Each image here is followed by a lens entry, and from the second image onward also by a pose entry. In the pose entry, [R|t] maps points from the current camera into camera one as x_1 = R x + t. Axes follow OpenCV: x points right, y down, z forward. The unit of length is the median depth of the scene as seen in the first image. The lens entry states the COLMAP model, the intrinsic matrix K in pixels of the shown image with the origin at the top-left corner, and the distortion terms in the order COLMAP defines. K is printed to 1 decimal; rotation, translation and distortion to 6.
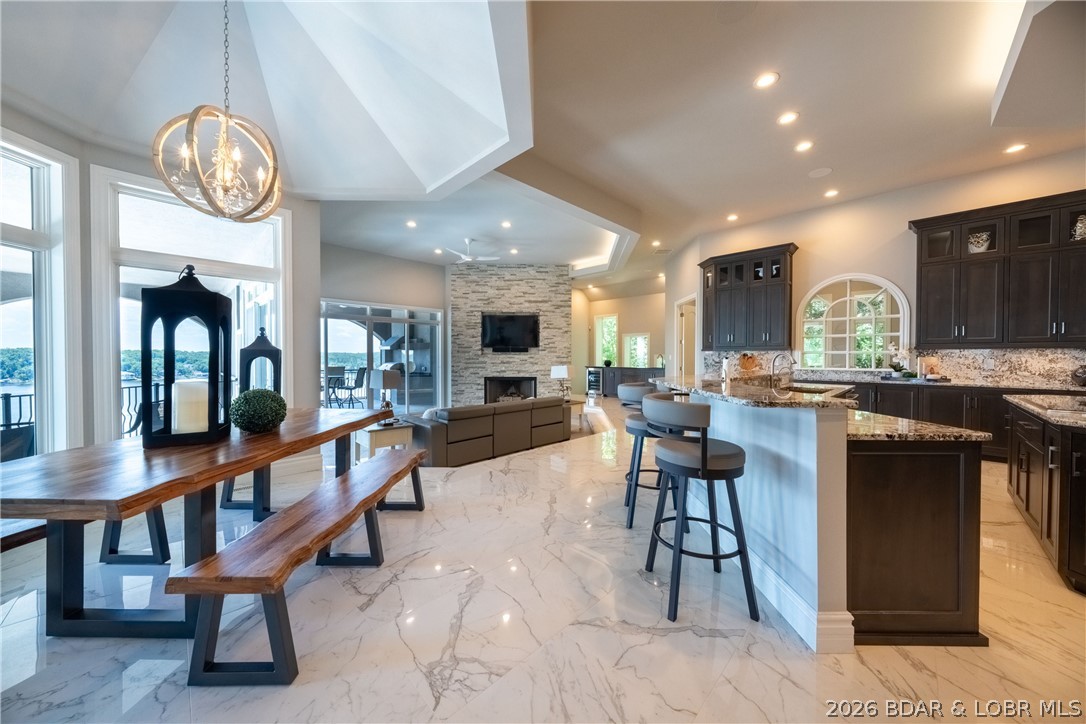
lens RADIAL K [[370.6, 0, 543.0], [0, 370.6, 362.0], [0, 0, 1]] dist [-0.000229, -0.000035]
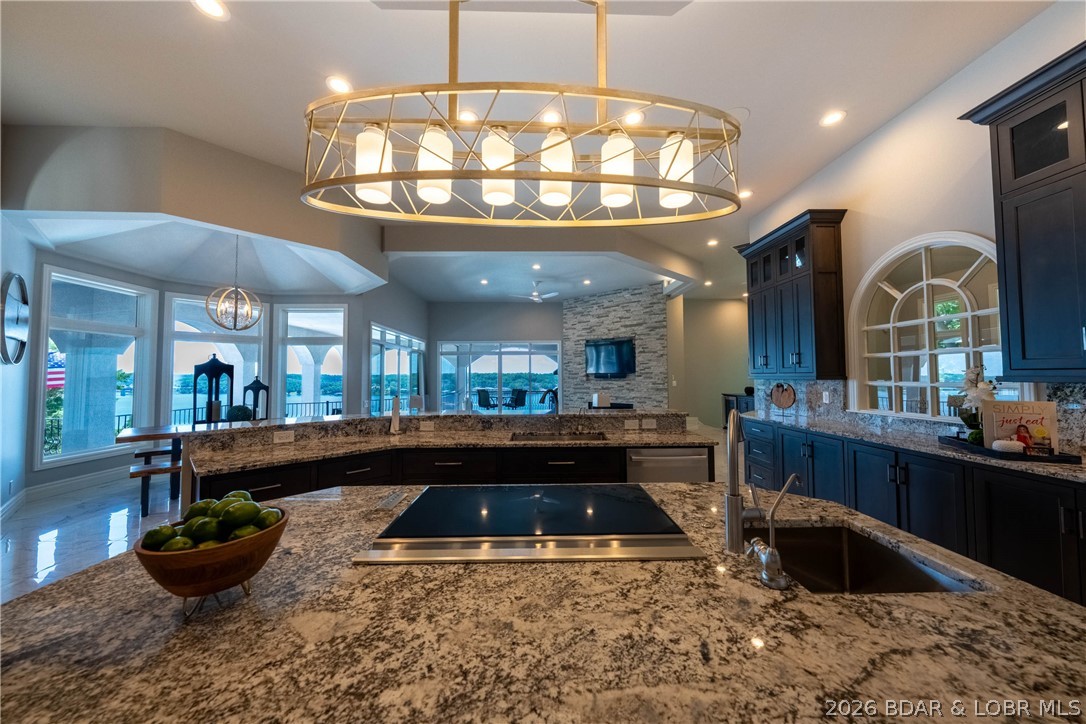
lens RADIAL K [[367.9, 0, 543.0], [0, 367.9, 362.0], [0, 0, 1]] dist [0.001403, 0.000083]
pose [[0.716331, -0.028673, -0.697171, 0.479784], [-0.005164, 0.998910, -0.046389, -0.023015], [0.697741, 0.036830, 0.715403, 0.161746]]
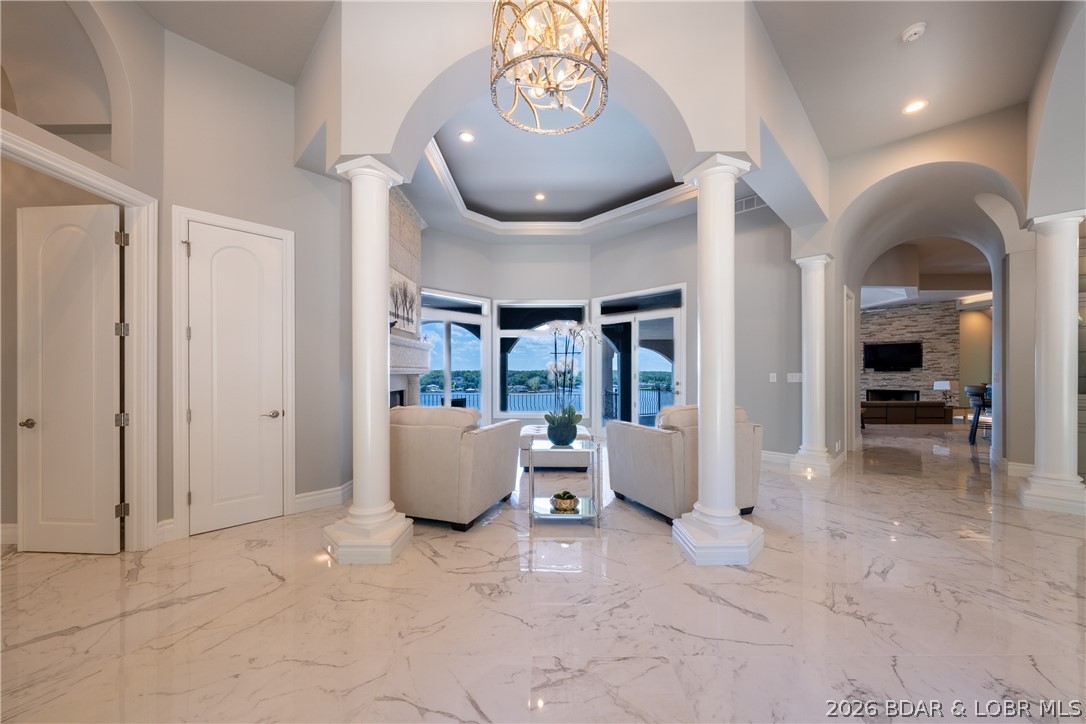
lens RADIAL K [[385.0, 0, 540.5], [0, 385.0, 373.7], [0, 0, 1]] dist [0.000020, -0.000060]
pose [[0.702388, -0.001843, -0.711792, 0.009894], [-0.008813, 0.999897, -0.011286, 0.008577], [0.711740, 0.014200, 0.702299, -0.872001]]
